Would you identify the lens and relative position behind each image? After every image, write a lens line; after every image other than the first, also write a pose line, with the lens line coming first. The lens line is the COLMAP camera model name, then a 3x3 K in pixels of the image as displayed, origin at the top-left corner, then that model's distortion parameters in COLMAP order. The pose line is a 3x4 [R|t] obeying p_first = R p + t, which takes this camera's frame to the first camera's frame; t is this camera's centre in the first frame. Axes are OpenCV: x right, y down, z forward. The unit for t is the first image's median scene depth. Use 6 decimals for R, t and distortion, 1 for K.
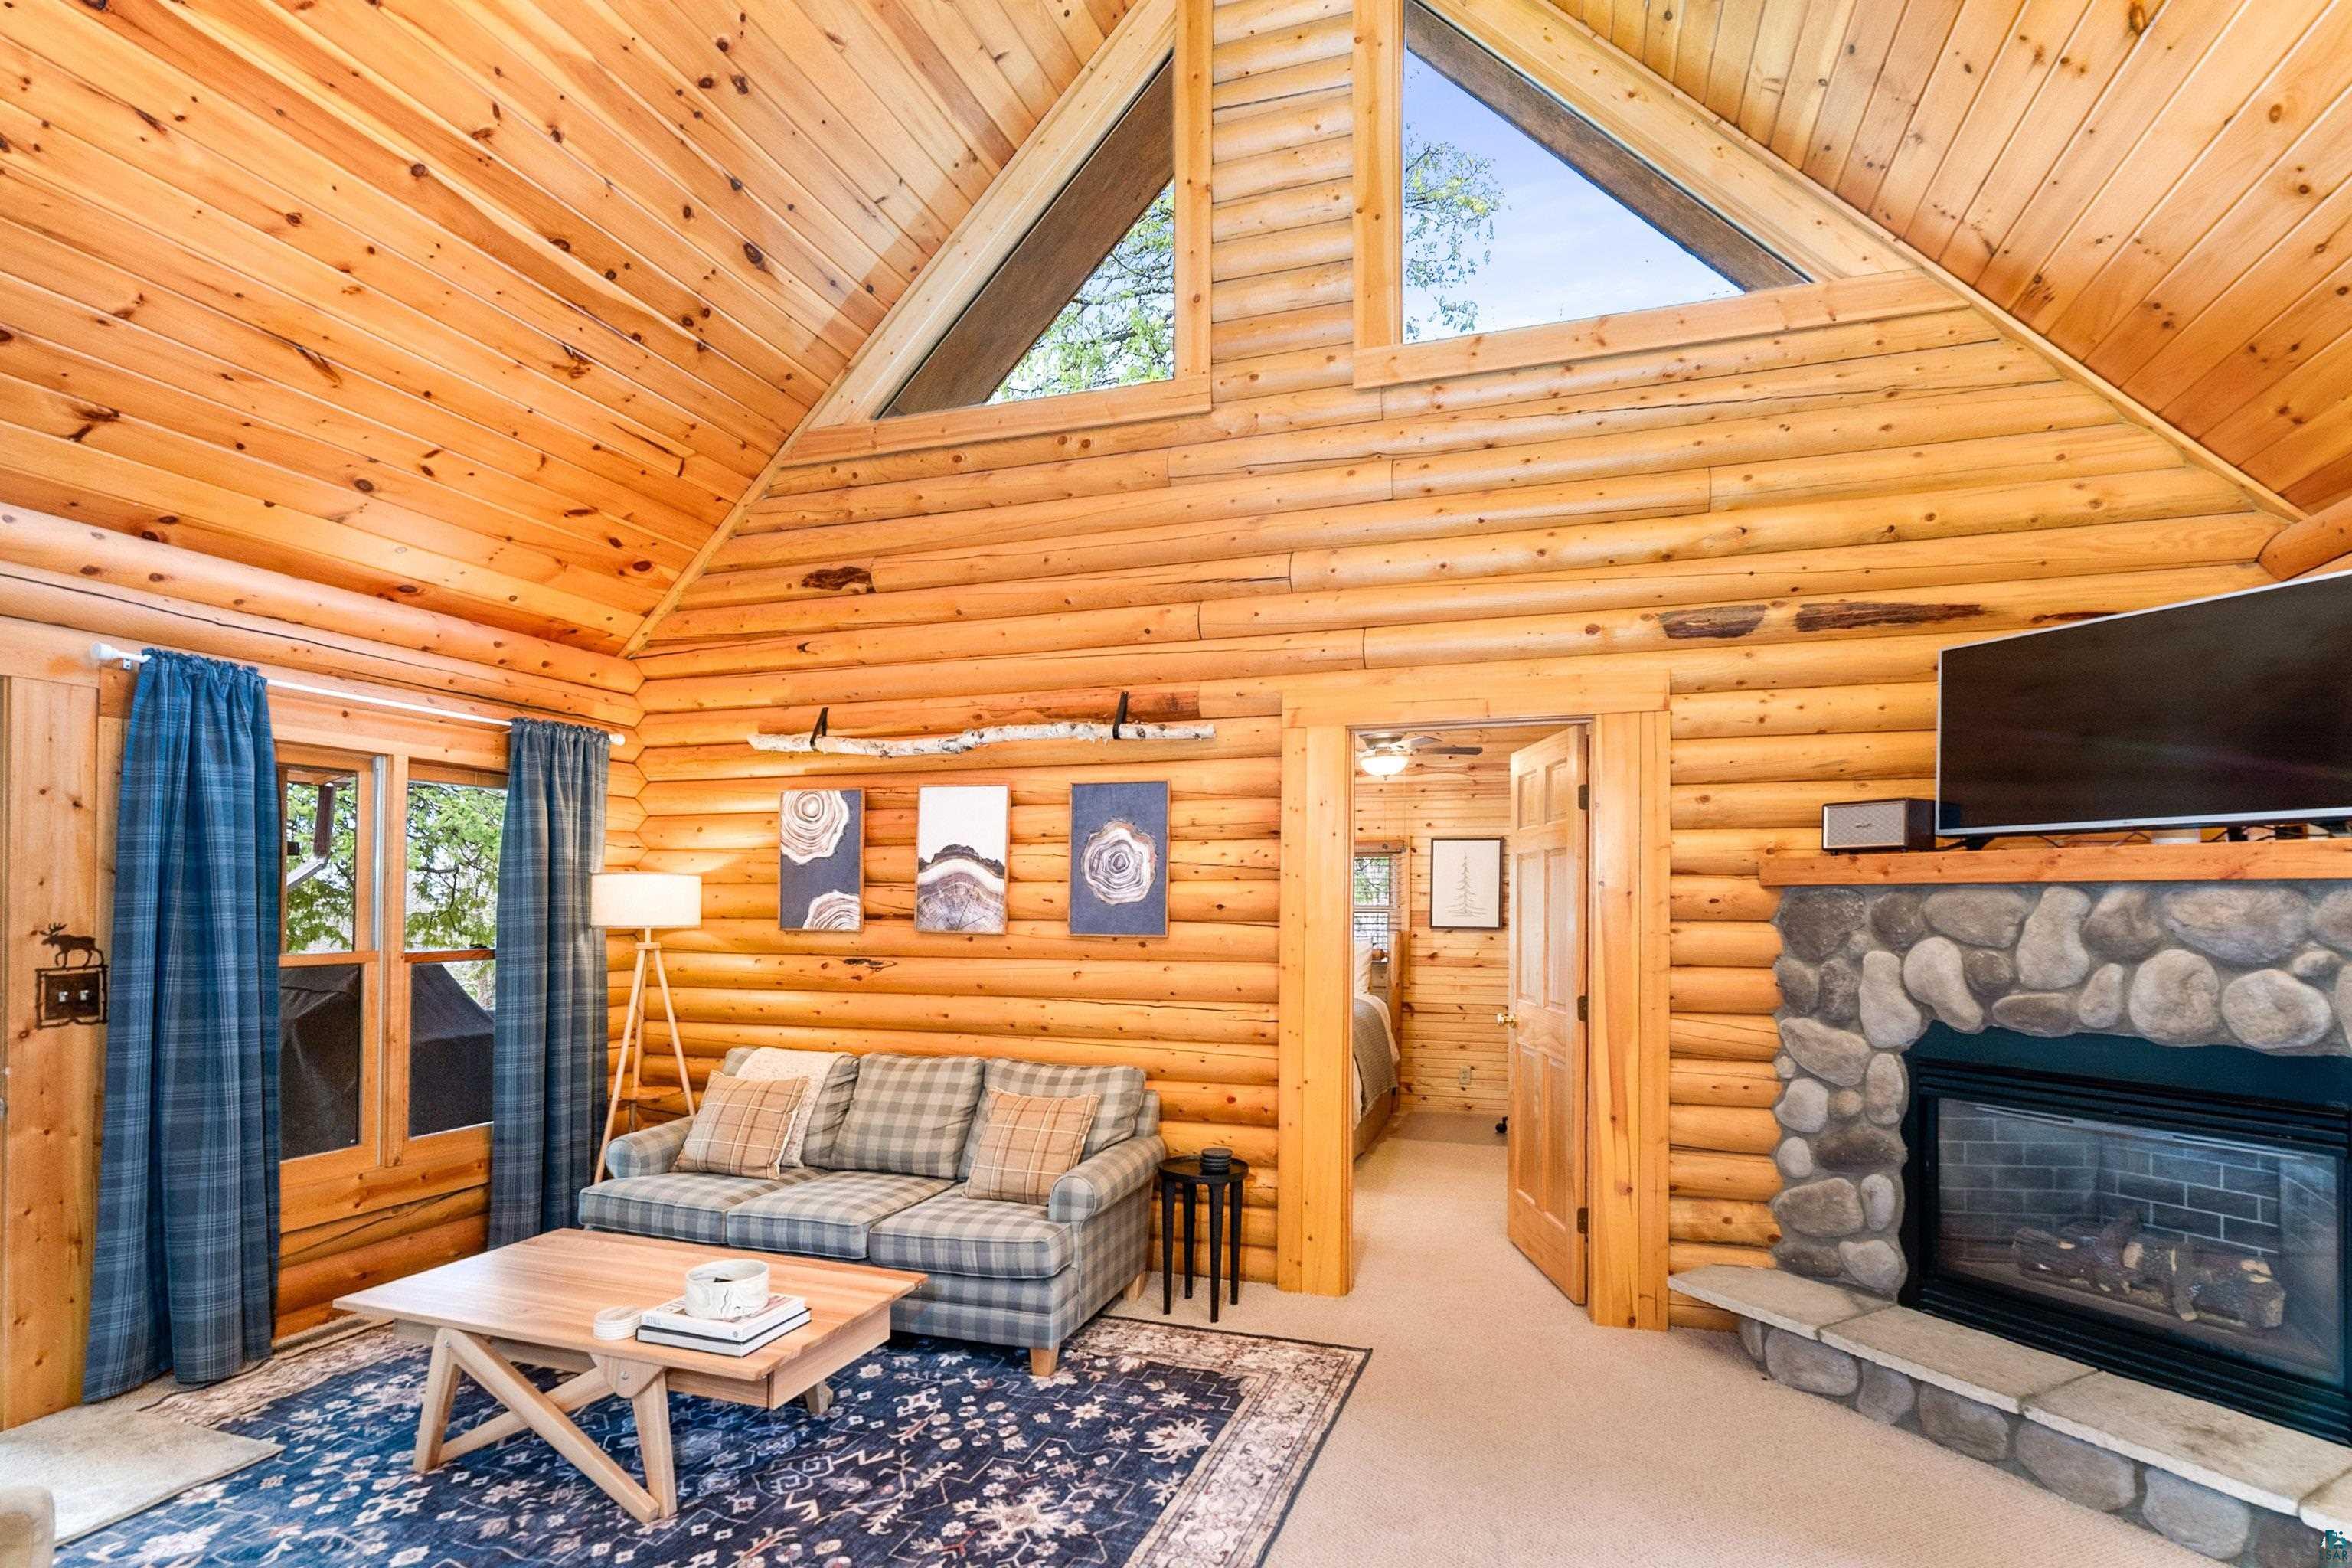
lens RADIAL K [[1118.2, 0, 1199.7], [0, 1118.2, 882.0], [0, 0, 1]] dist [-0.009762, -0.000427]
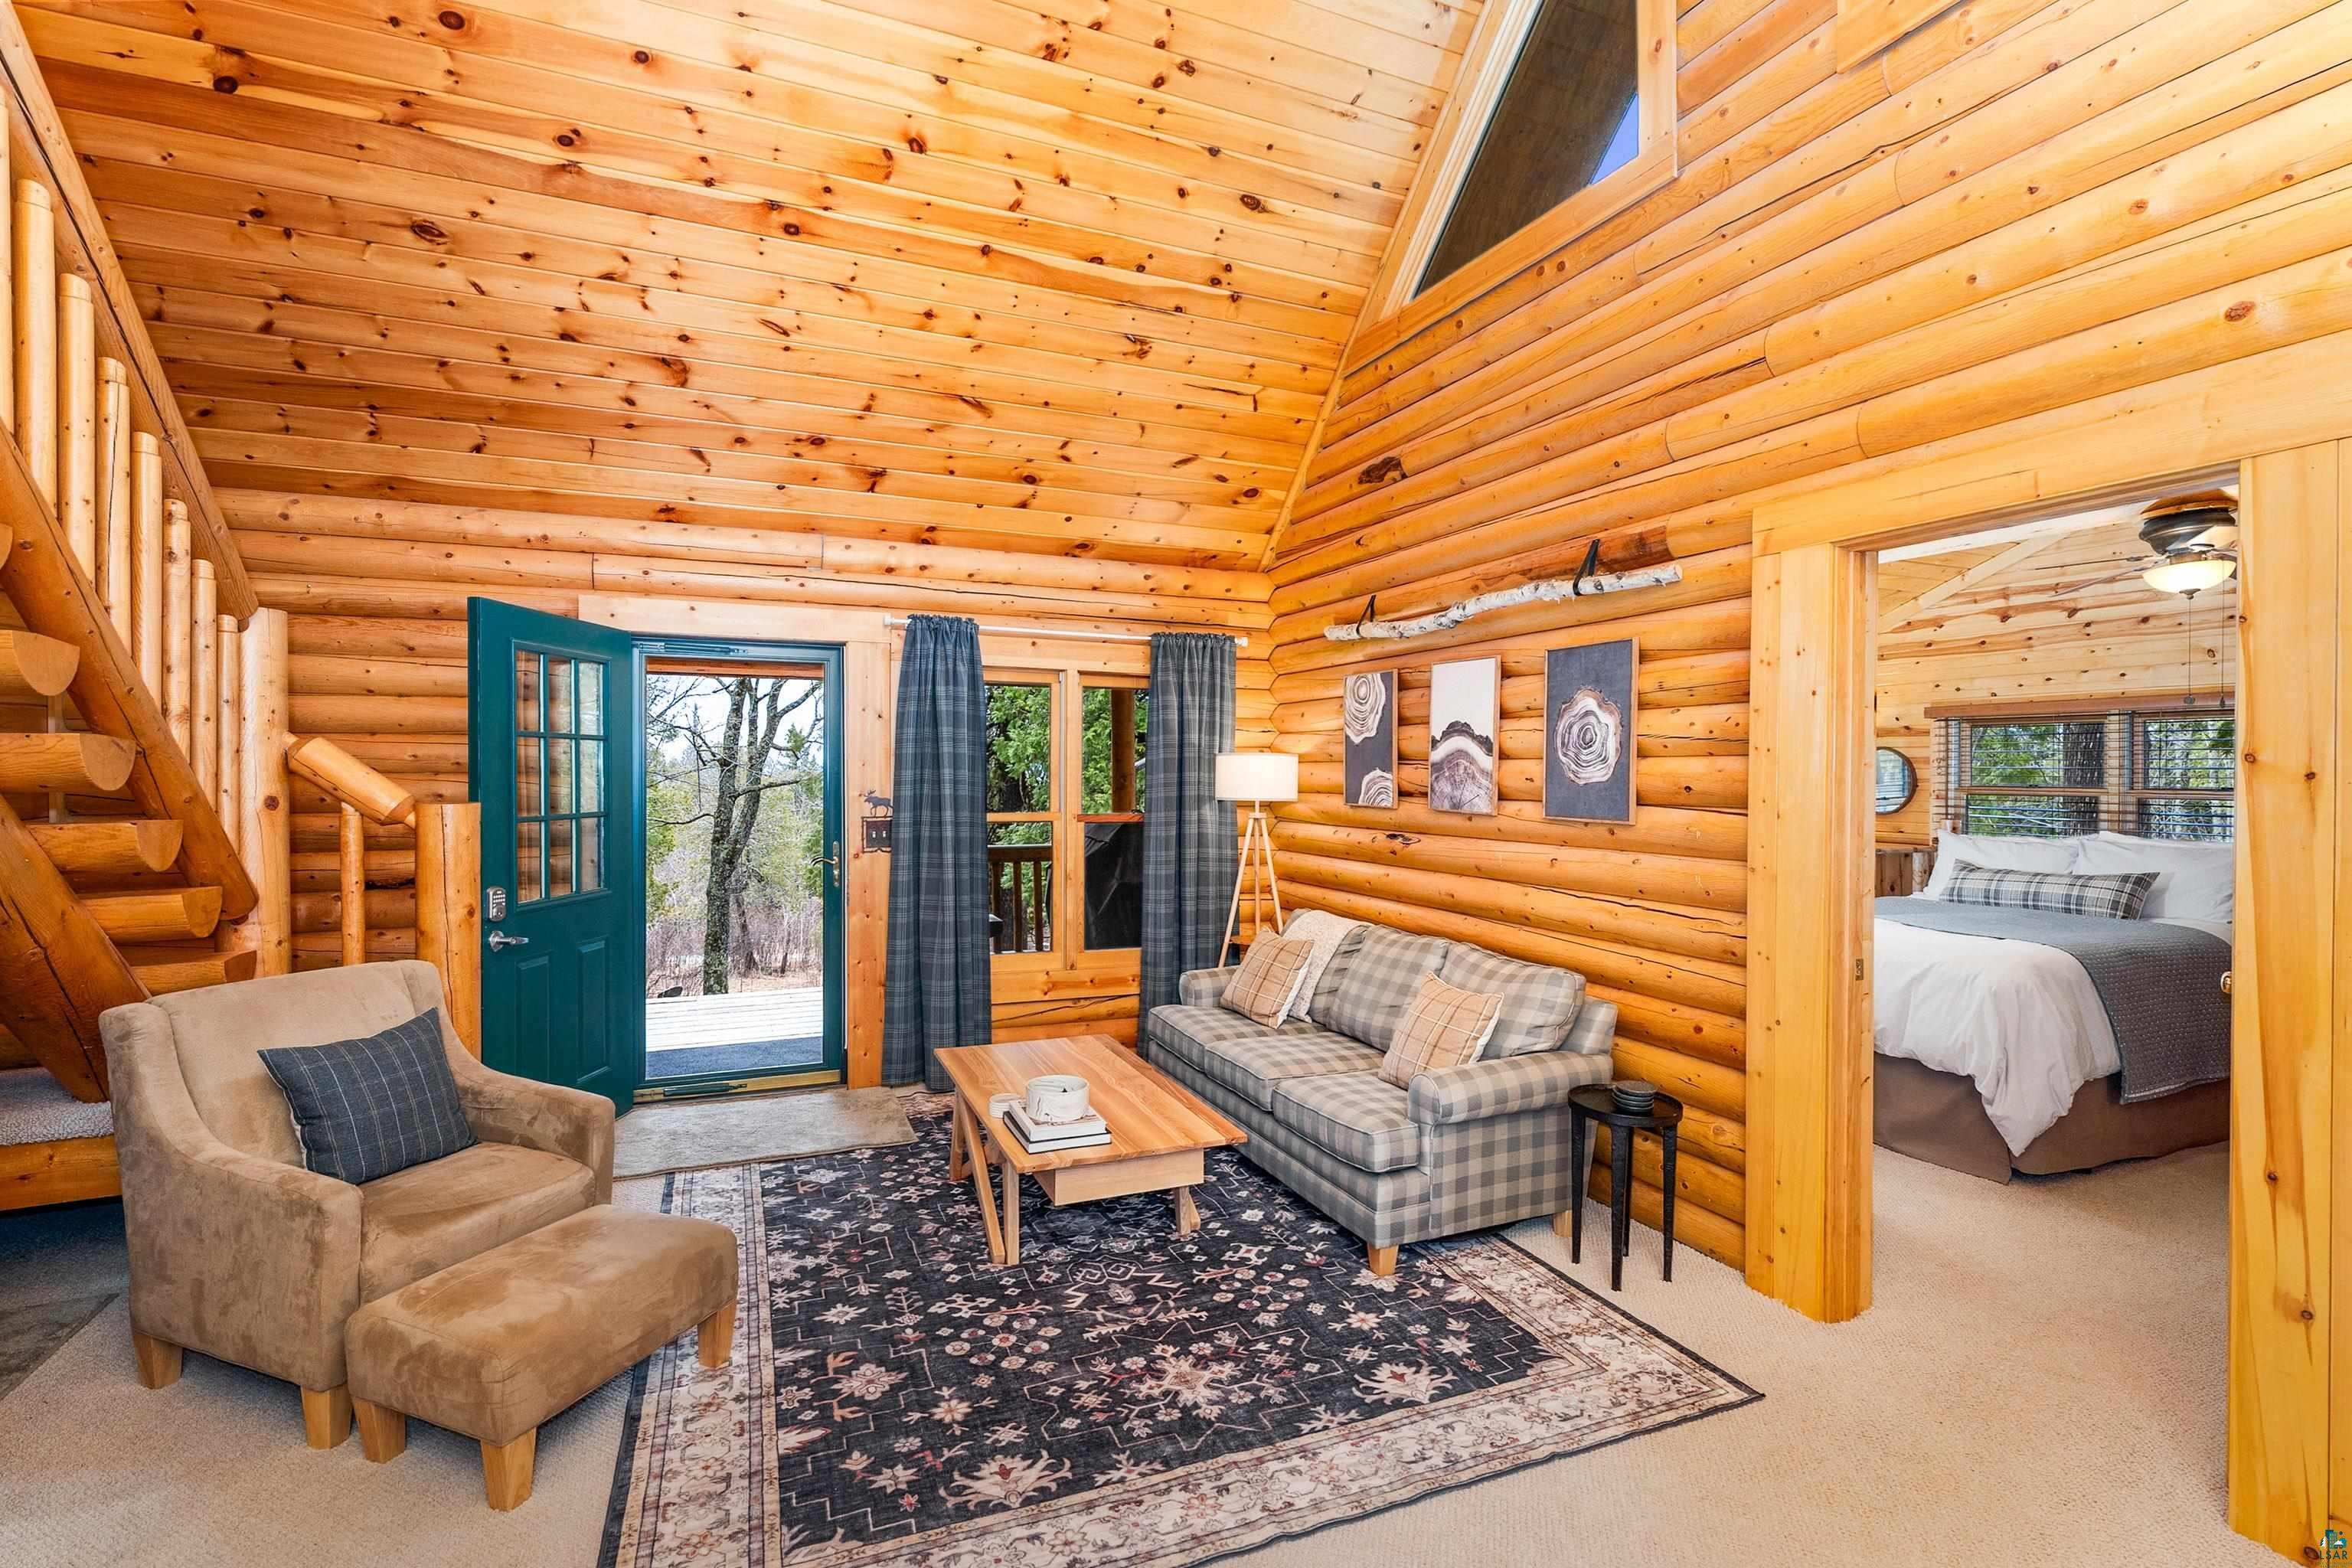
lens RADIAL K [[1085.5, 0, 1187.7], [0, 1085.5, 775.2], [0, 0, 1]] dist [-0.015133, -0.000279]
pose [[0.663140, 0.004004, -0.748485, 0.401283], [0.011278, 0.999819, 0.015341, -0.004456], [0.748411, -0.018615, 0.662974, 0.236202]]
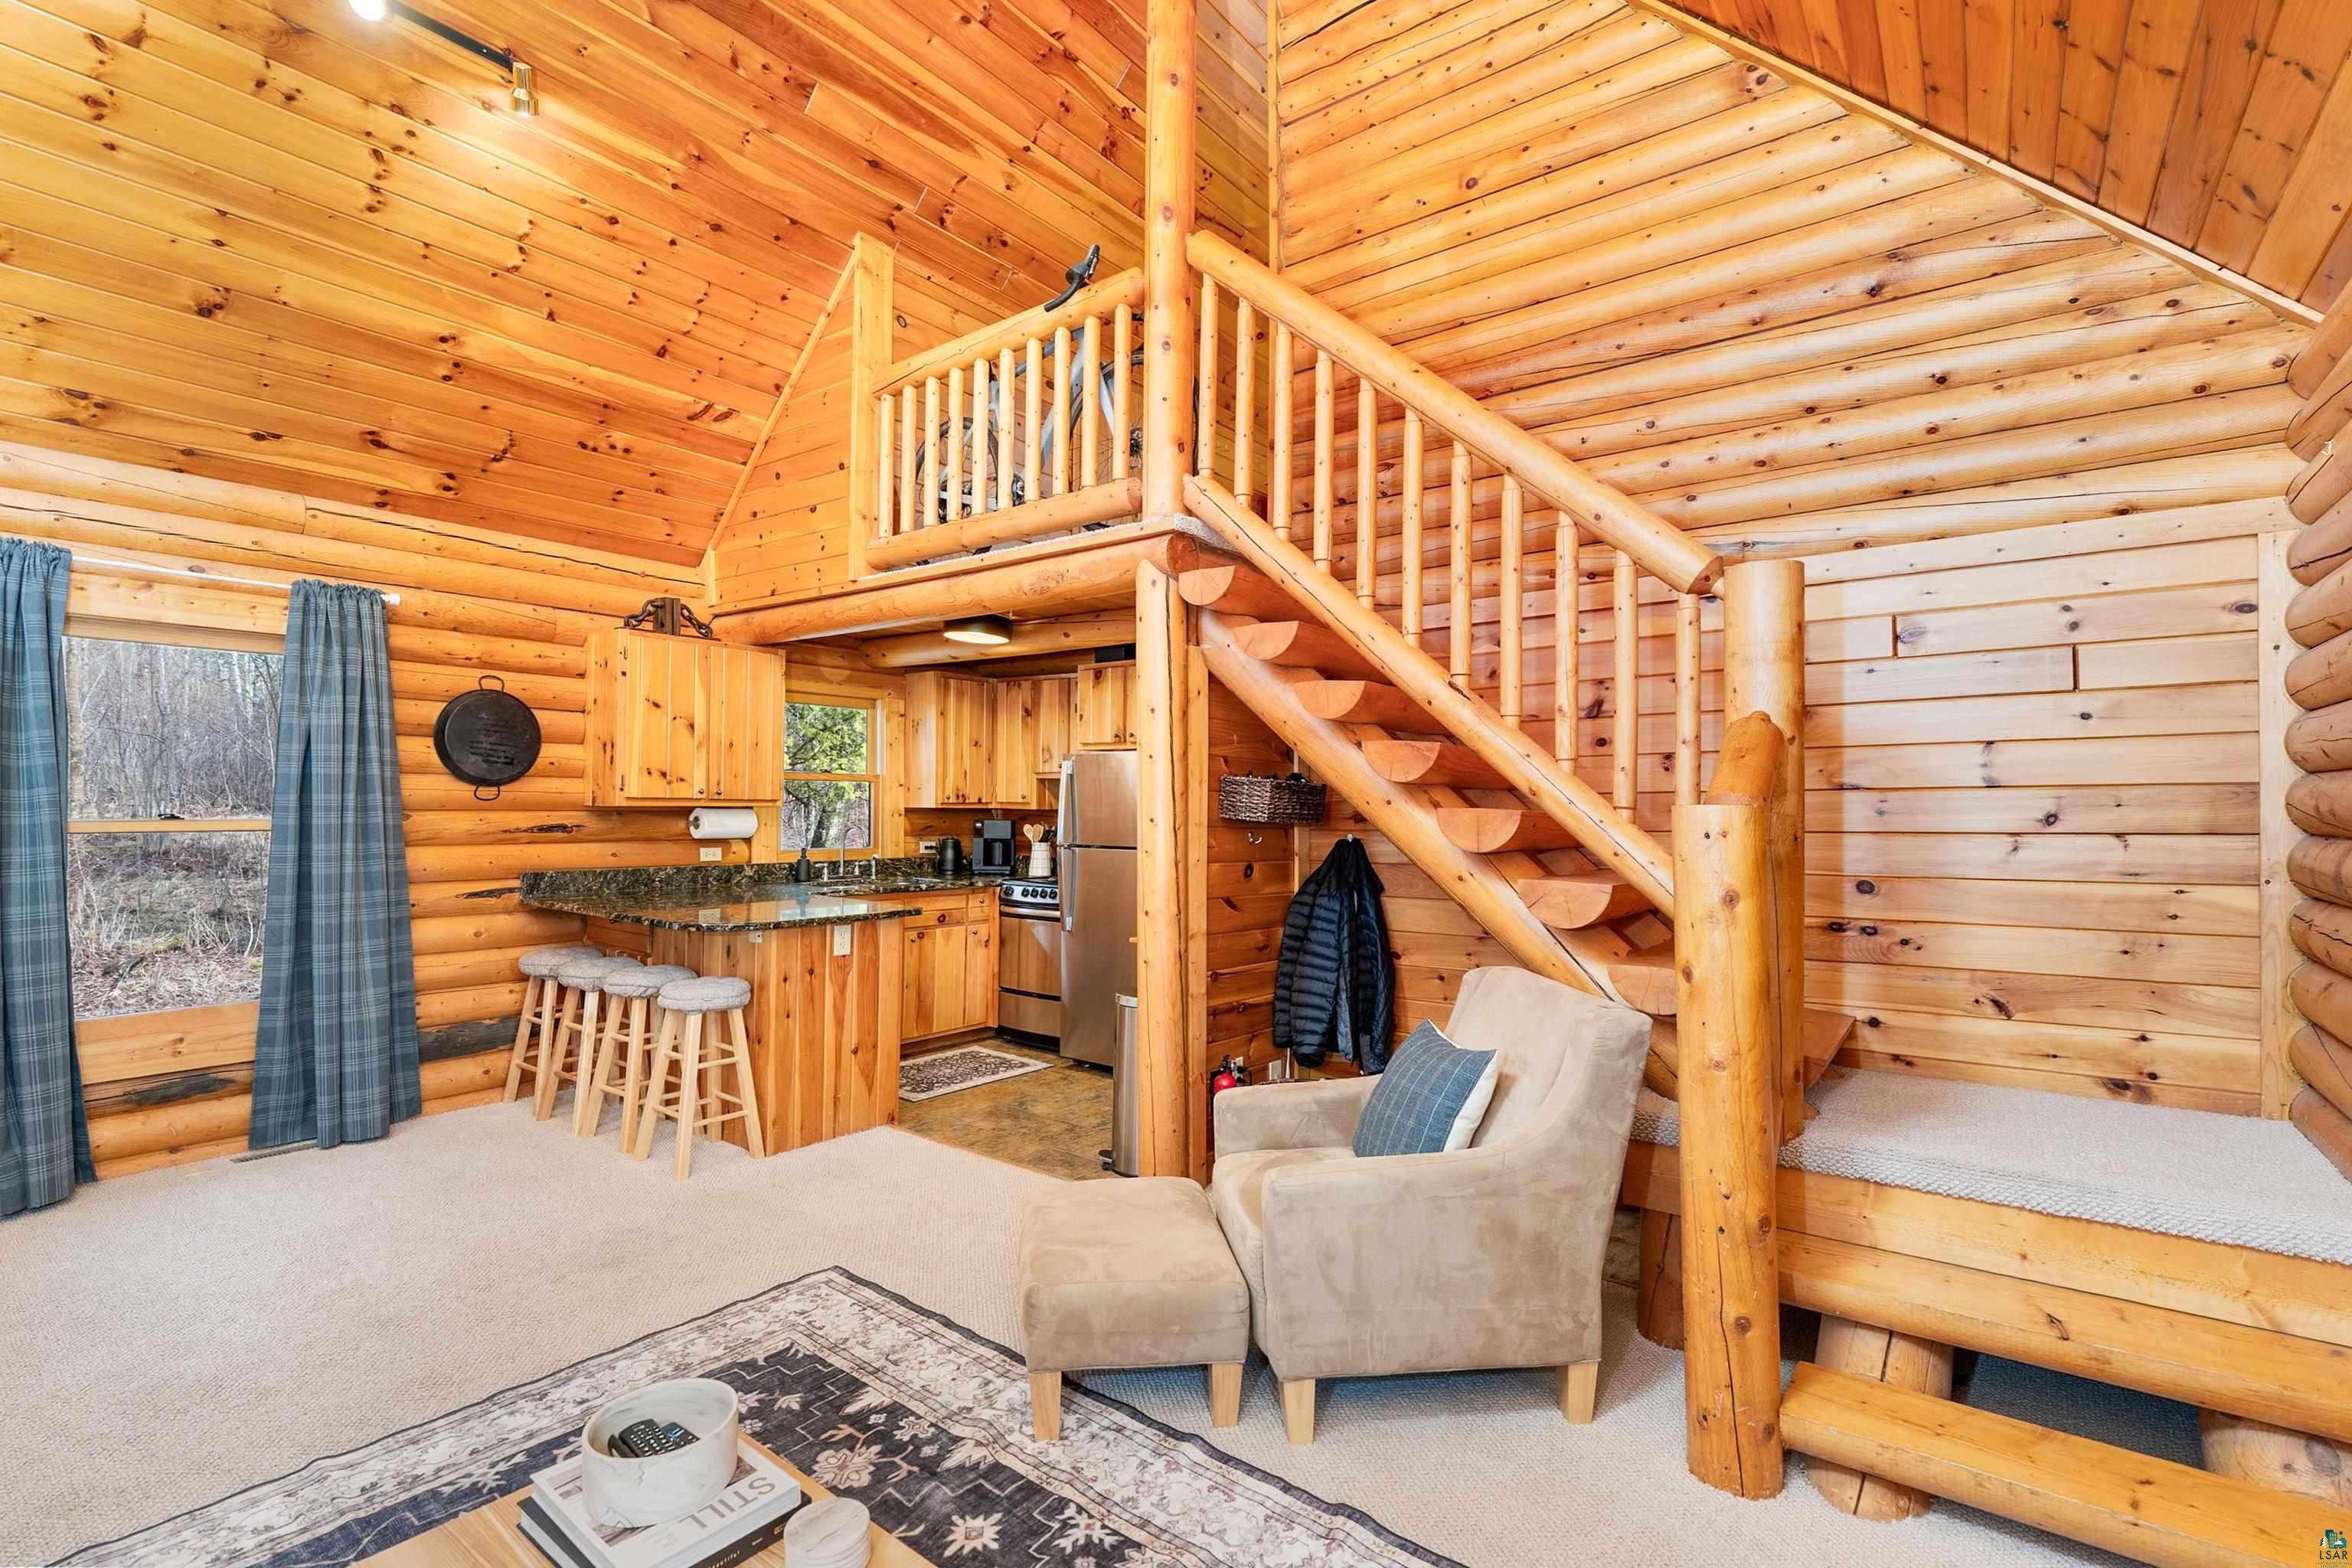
lens RADIAL K [[1065.3, 0, 1171.2], [0, 1065.3, 770.8], [0, 0, 1]] dist [-0.004082, -0.000289]
pose [[-0.937029, -0.000526, 0.349252, -0.600964], [-0.016030, 0.999010, -0.041503, 0.036419], [-0.348884, -0.044488, -0.936109, 1.015305]]
